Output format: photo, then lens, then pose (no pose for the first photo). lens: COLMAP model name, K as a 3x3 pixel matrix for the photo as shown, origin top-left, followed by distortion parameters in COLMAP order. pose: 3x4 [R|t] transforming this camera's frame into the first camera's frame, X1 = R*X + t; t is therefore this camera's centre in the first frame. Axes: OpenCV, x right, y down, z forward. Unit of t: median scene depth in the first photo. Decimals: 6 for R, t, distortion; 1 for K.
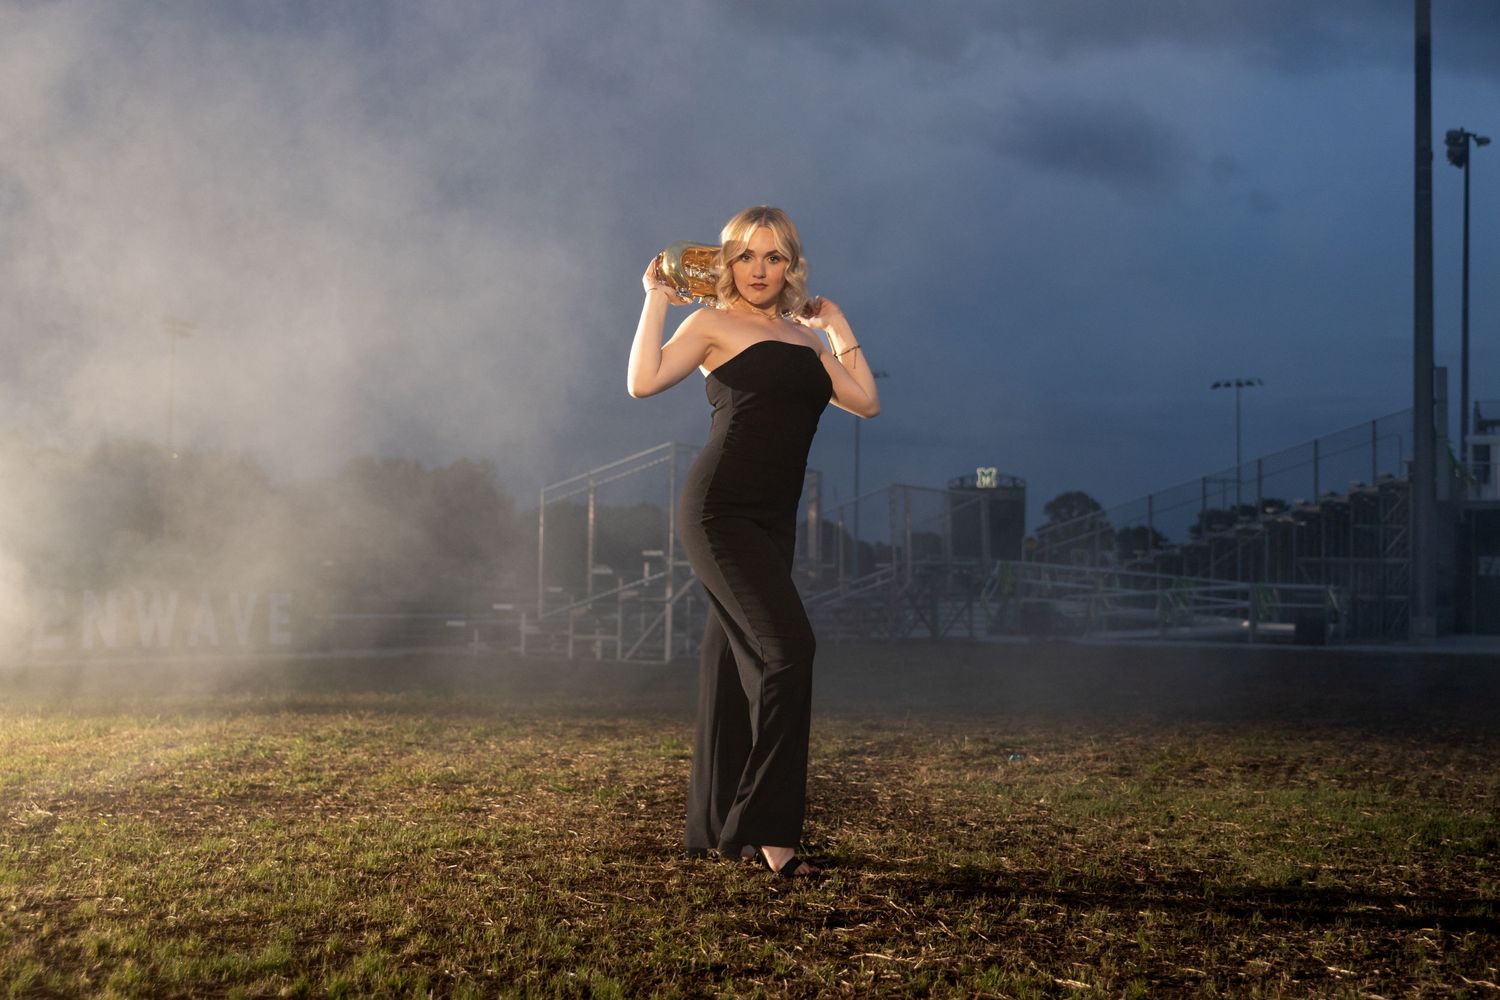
lens RADIAL K [[1728.0, 0, 747.9], [0, 1728.0, 504.0], [0, 0, 1]] dist [0.007705, 0.000000]
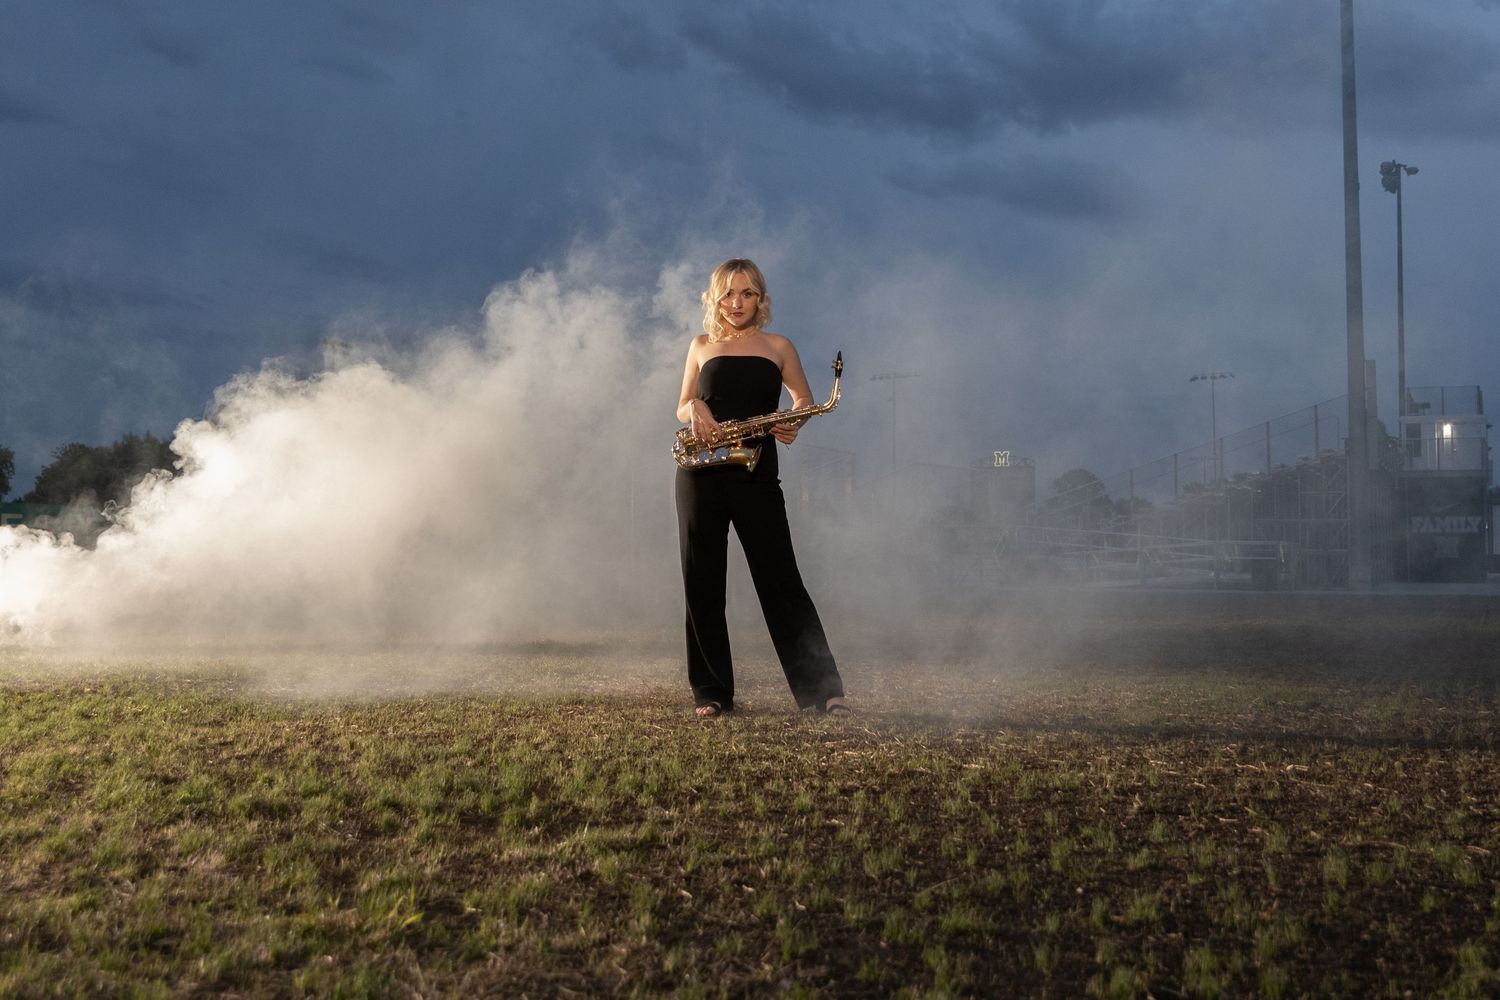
lens RADIAL K [[1666.2, 0, 750.8], [0, 1666.2, 496.8], [0, 0, 1]] dist [-0.003906, 0.000000]
pose [[0.998501, -0.014986, -0.052634, 0.027343], [0.014749, 0.999879, -0.004898, 0.016159], [0.052701, 0.004114, 0.998602, -0.187009]]
